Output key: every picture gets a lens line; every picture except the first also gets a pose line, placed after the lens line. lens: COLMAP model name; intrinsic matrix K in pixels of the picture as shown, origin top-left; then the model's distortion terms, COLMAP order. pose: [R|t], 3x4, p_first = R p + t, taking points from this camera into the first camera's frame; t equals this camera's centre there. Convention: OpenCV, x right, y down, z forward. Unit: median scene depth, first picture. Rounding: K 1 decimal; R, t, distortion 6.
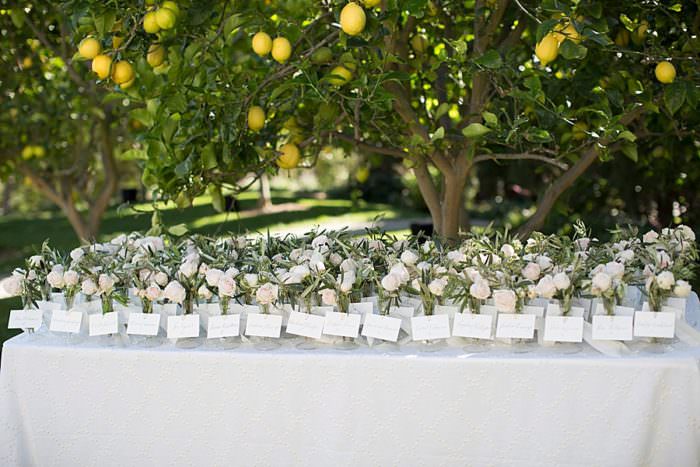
lens RADIAL K [[1033.7, 0, 350.1], [0, 1033.7, 232.6], [0, 0, 1]] dist [-0.115794, 0.000000]
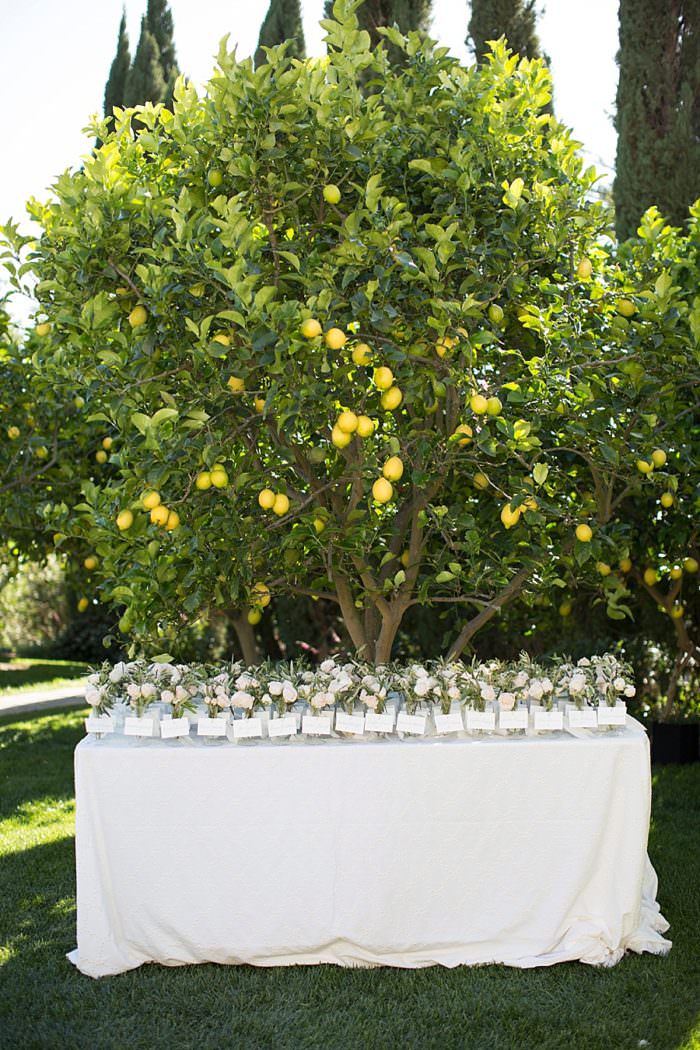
lens RADIAL K [[1550.6, 0, 350.0], [0, 1550.6, 526.7], [0, 0, 1]] dist [-0.115794, 0.000000]
pose [[0.963456, 0.033187, 0.265804, -0.564414], [0.001455, 0.991633, -0.129082, 0.094593], [-0.267863, 0.124752, 0.955346, -0.878060]]
